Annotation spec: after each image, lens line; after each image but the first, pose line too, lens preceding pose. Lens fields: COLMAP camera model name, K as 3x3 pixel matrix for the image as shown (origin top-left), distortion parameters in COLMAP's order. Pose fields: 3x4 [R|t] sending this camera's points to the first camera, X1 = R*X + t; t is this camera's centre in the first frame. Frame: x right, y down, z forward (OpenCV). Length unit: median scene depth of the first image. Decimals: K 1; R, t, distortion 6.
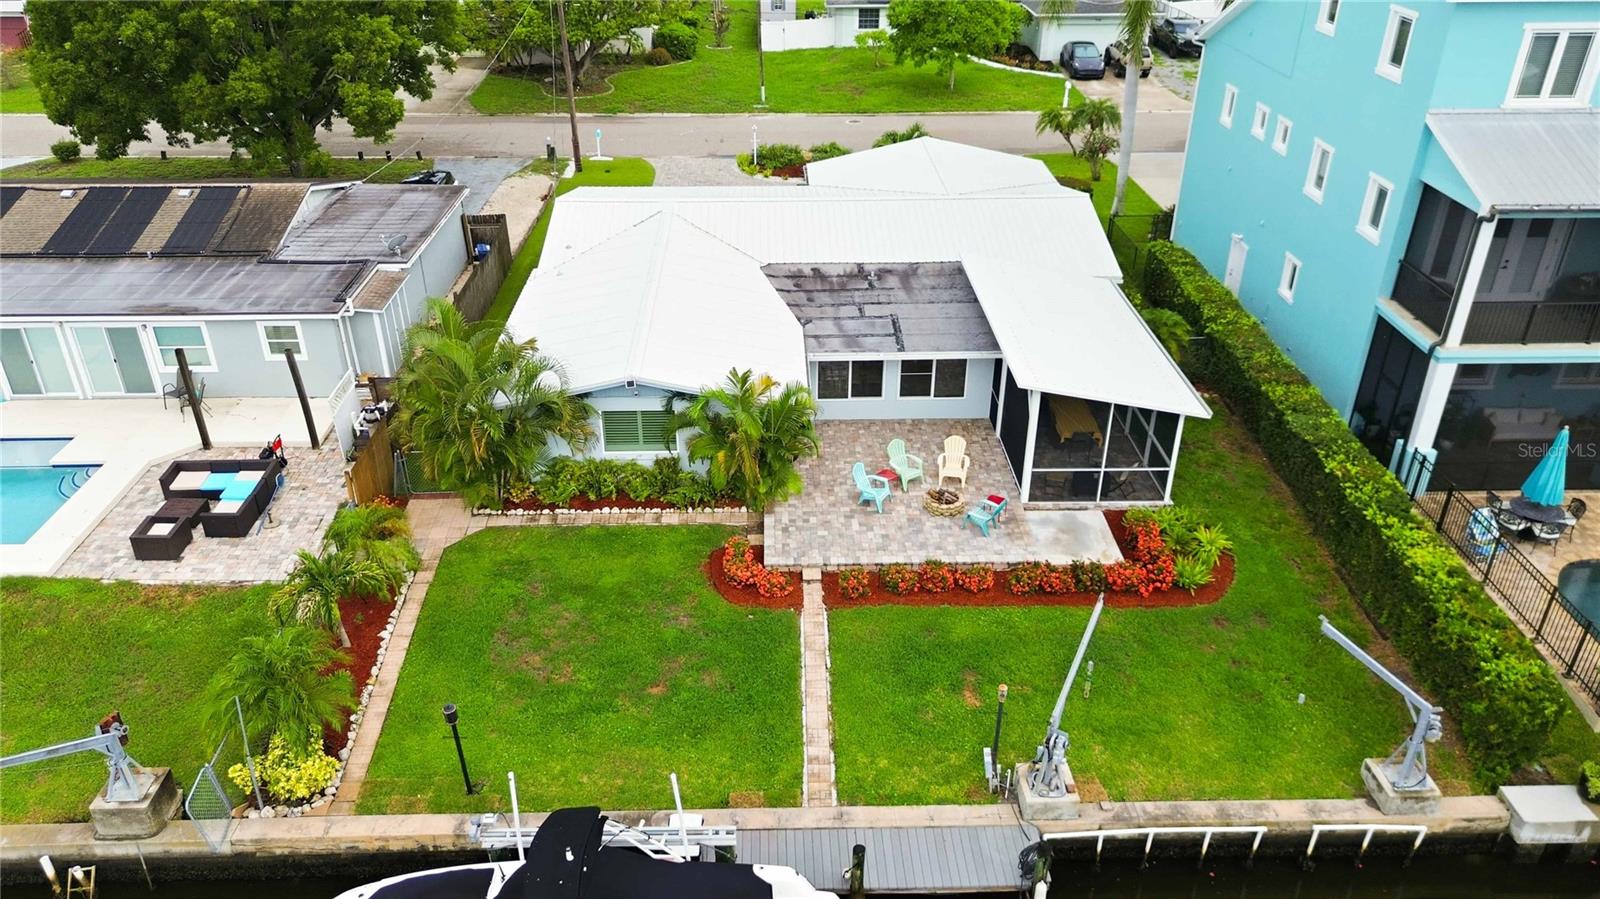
lens RADIAL K [[1138.4, 0, 794.5], [0, 1138.4, 445.4], [0, 0, 1]] dist [0.060543, -0.062689]
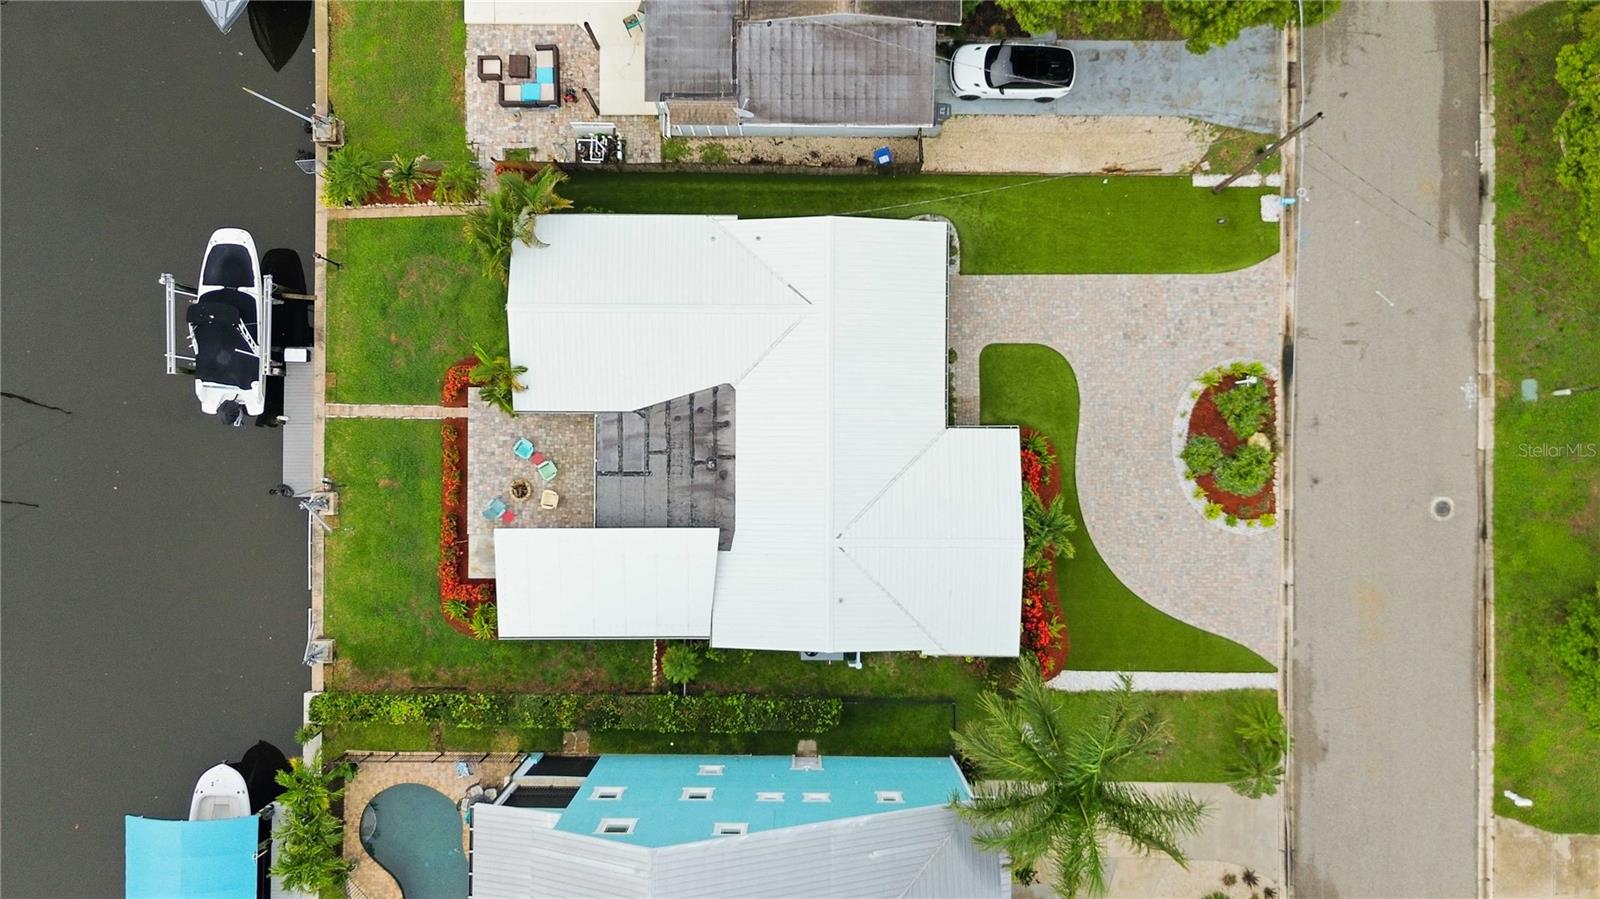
lens RADIAL K [[1138.4, 0, 794.5], [0, 1138.4, 445.4], [0, 0, 1]] dist [0.060543, -0.062689]
pose [[-0.028237, 0.999582, -0.006125, 0.061837], [-0.489929, -0.008498, 0.871721, -1.702125], [0.871305, 0.027615, 0.489964, 0.501544]]
